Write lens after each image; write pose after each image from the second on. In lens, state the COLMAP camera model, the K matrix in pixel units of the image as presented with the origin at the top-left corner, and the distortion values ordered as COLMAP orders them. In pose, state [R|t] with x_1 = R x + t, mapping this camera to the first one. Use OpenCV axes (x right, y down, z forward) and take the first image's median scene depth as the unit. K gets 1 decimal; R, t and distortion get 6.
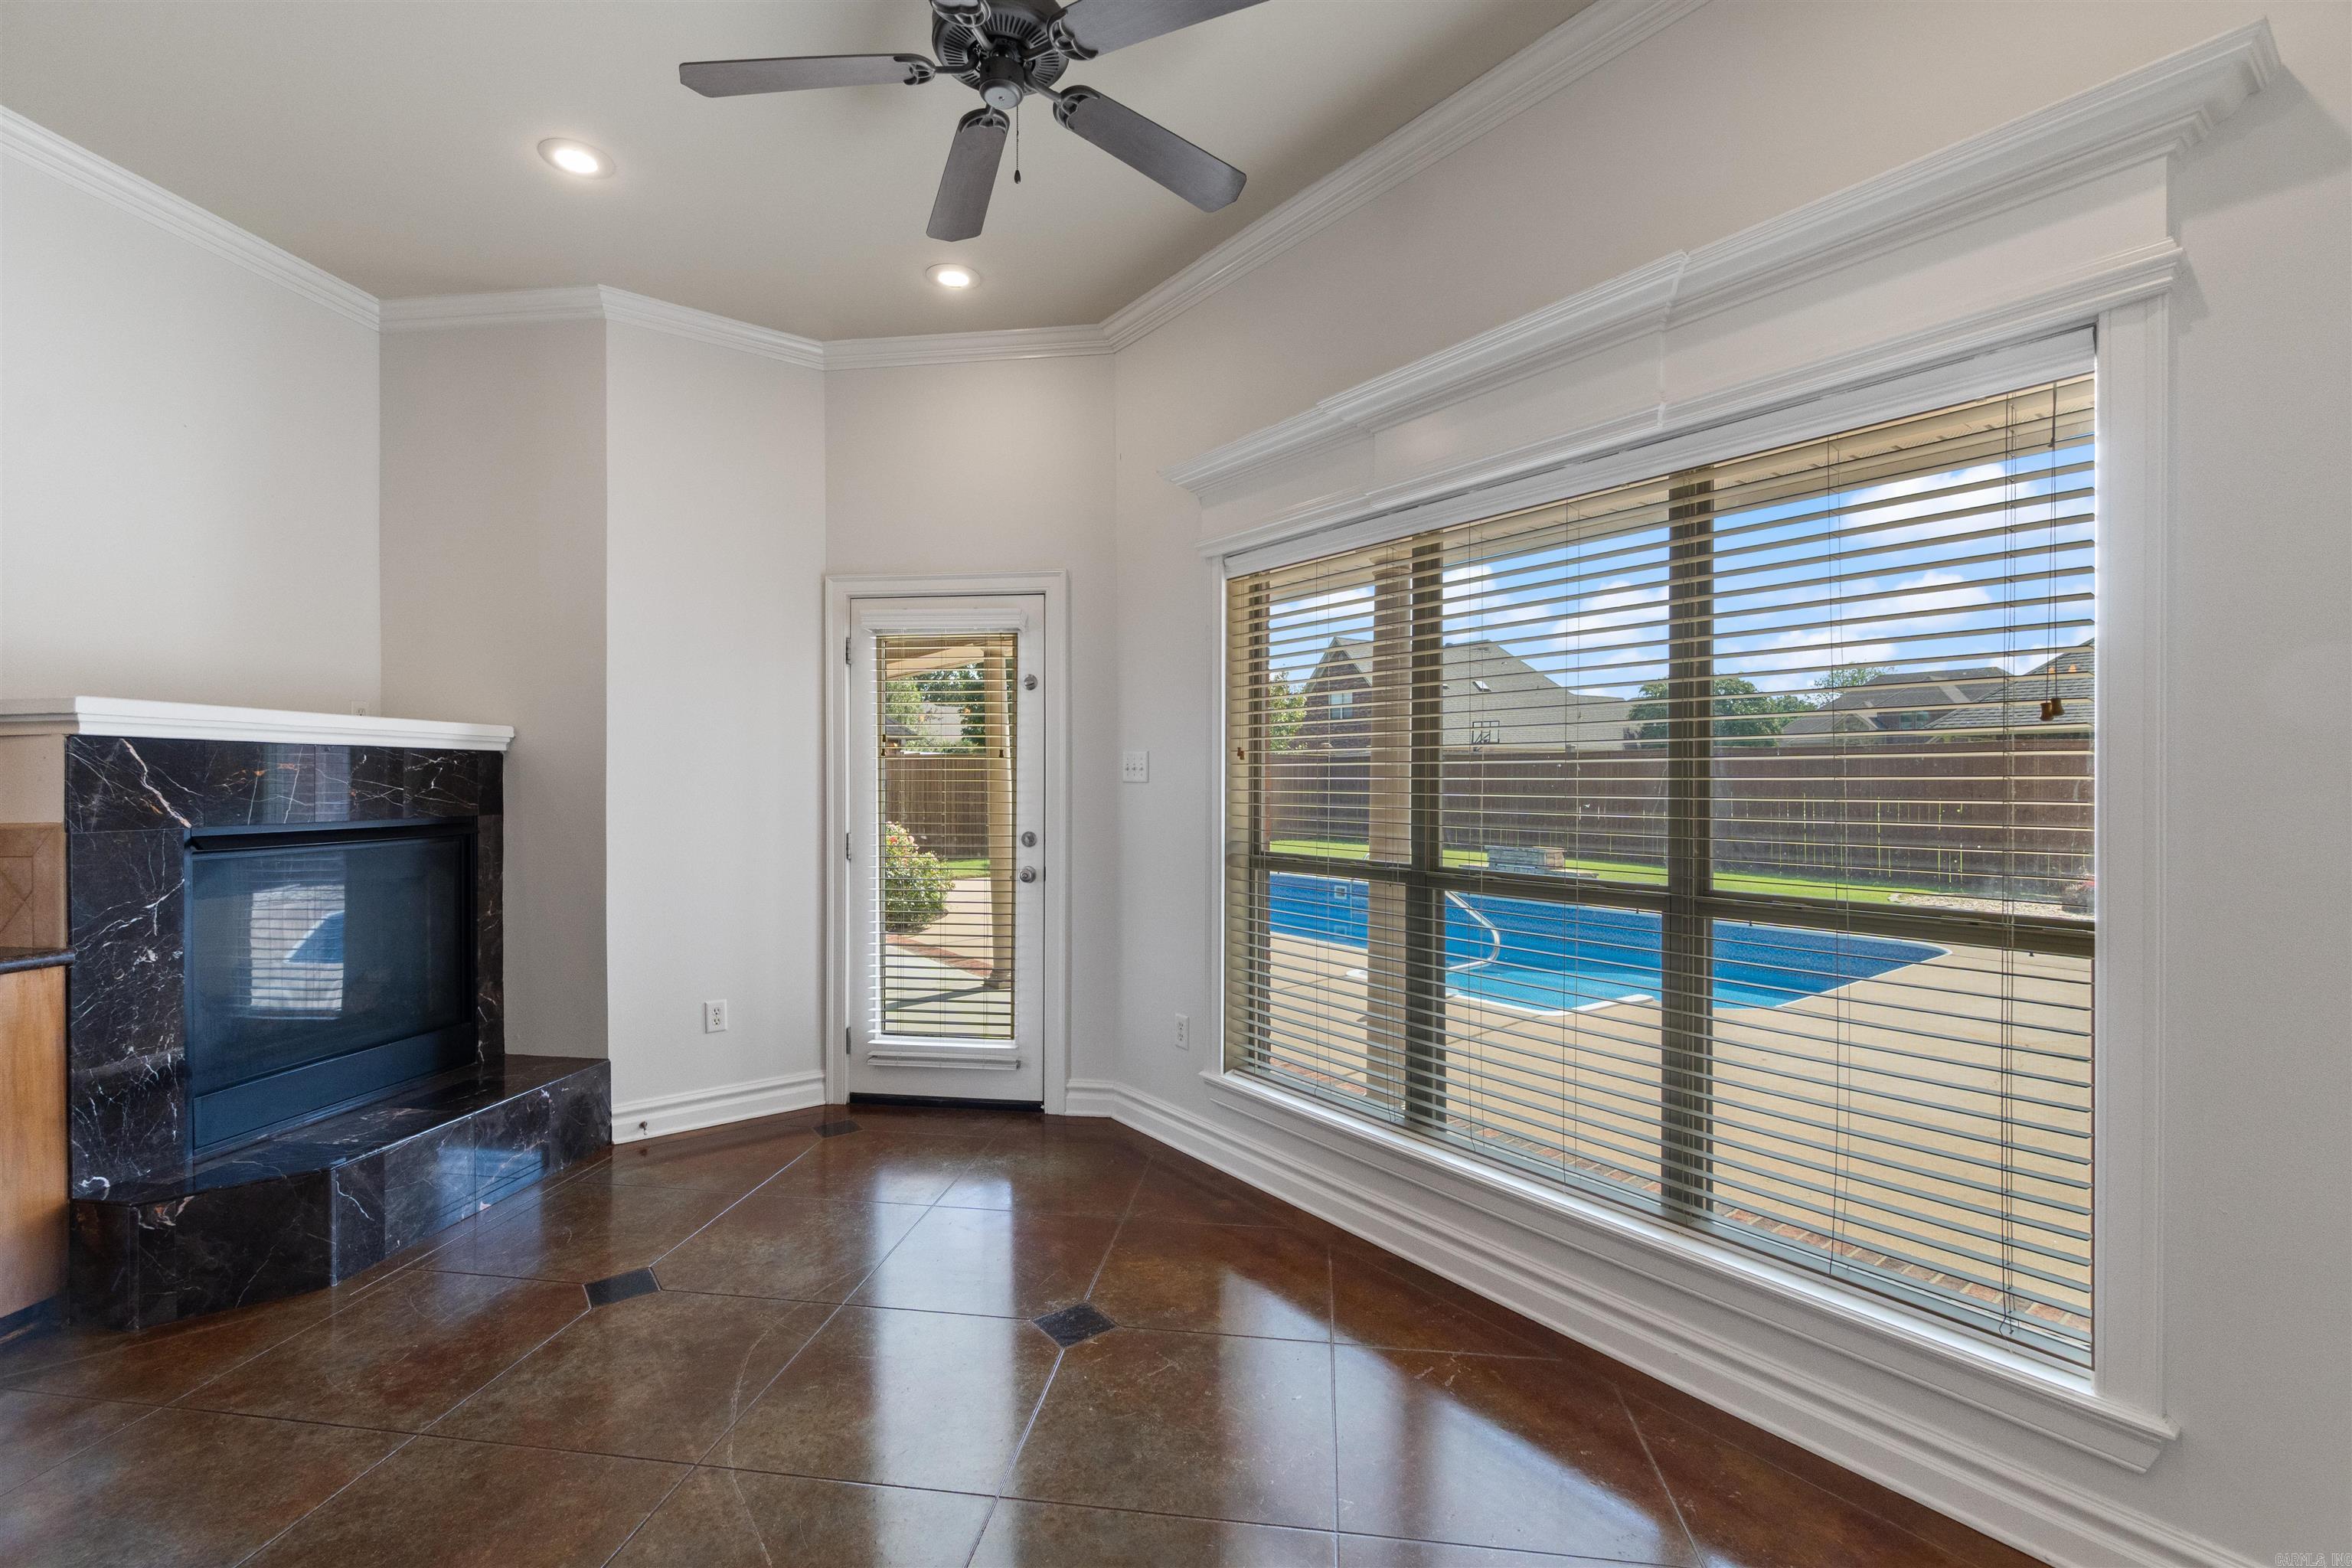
lens RADIAL K [[1031.4, 0, 1176.0], [0, 1031.4, 784.0], [0, 0, 1]] dist [0.000015, 0.000473]
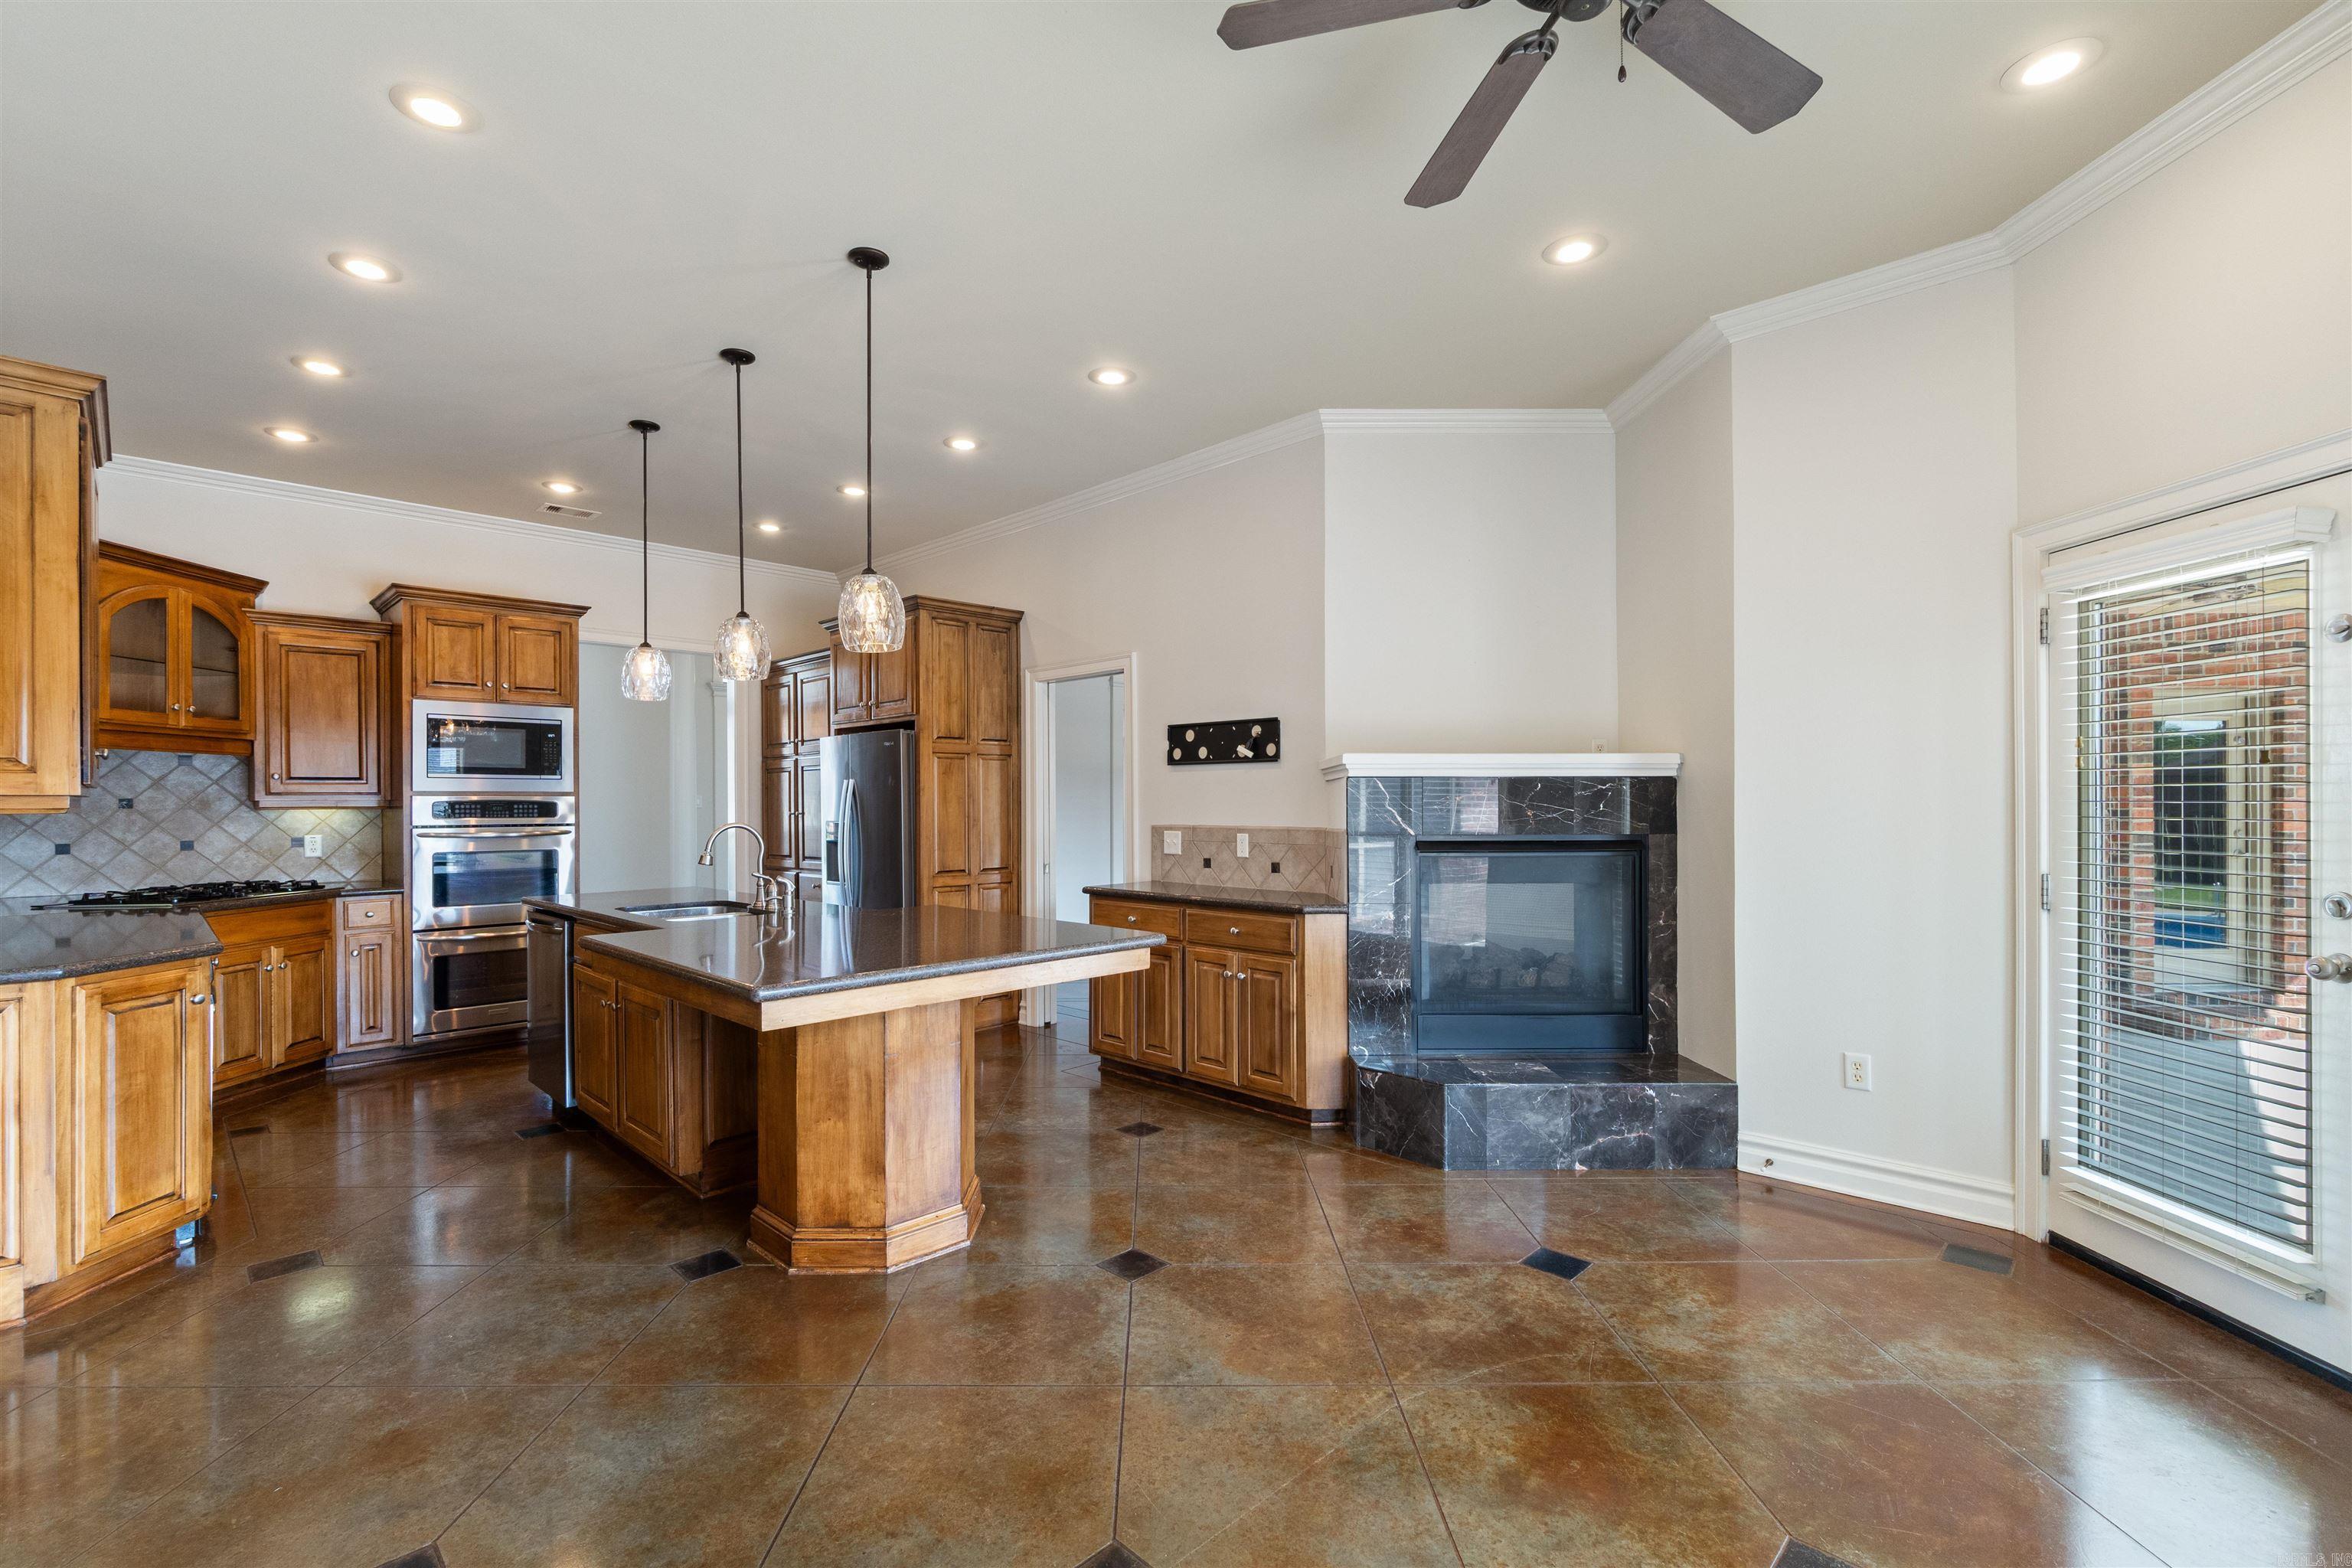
lens RADIAL K [[1023.9, 0, 1172.3], [0, 1023.9, 802.4], [0, 0, 1]] dist [-0.001228, 0.000063]
pose [[0.150426, -0.003455, -0.988615, 0.349719], [-0.002503, 0.999989, -0.003875, 0.001368], [0.988618, 0.003057, 0.150416, 0.314978]]
